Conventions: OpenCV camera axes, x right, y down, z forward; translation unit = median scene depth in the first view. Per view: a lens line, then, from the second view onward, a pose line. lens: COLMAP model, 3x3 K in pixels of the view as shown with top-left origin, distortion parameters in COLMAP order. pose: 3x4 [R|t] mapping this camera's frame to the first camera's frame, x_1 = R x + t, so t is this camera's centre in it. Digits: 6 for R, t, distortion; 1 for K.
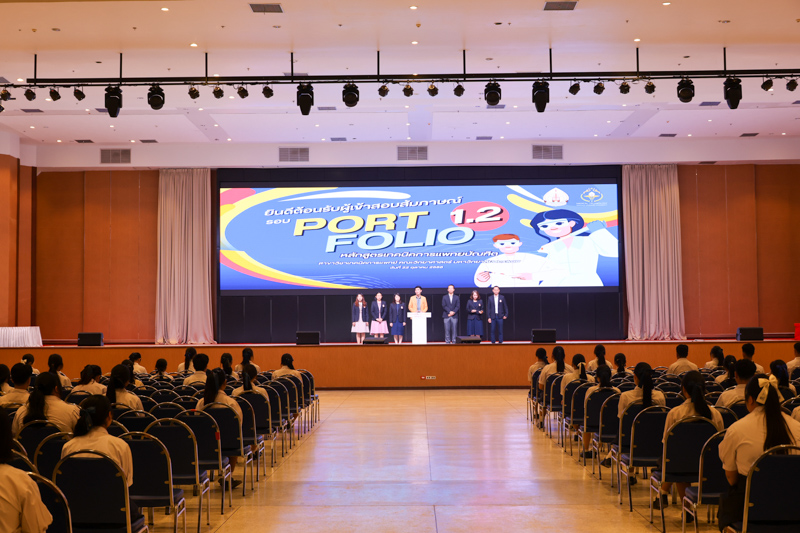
lens RADIAL K [[1078.7, 0, 400.0], [0, 1078.7, 266.5], [0, 0, 1]] dist [0.005969, 0.001004]
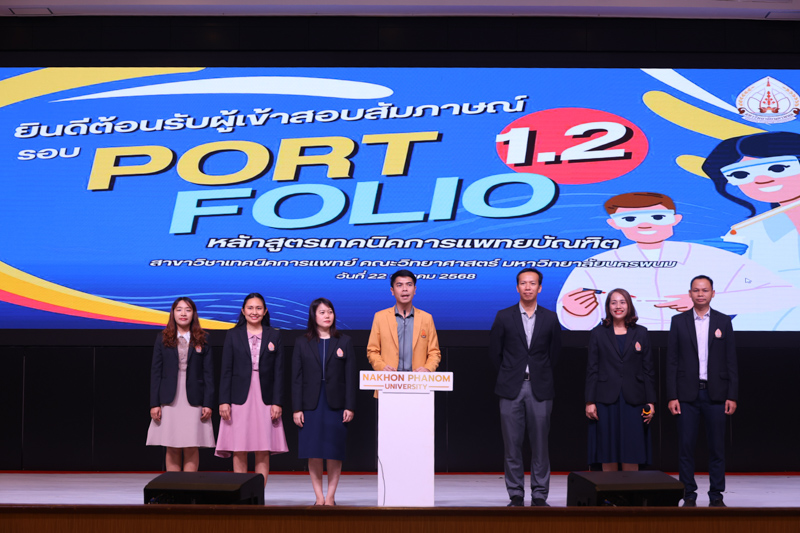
lens RADIAL K [[1506.3, 0, 400.0], [0, 1506.3, 266.5], [0, 0, 1]] dist [0.040772, -0.009951]
pose [[0.999904, 0.012723, 0.005528, 0.010059], [-0.012390, 0.998320, -0.056607, 0.027584], [-0.006239, 0.056533, 0.998381, 0.465052]]
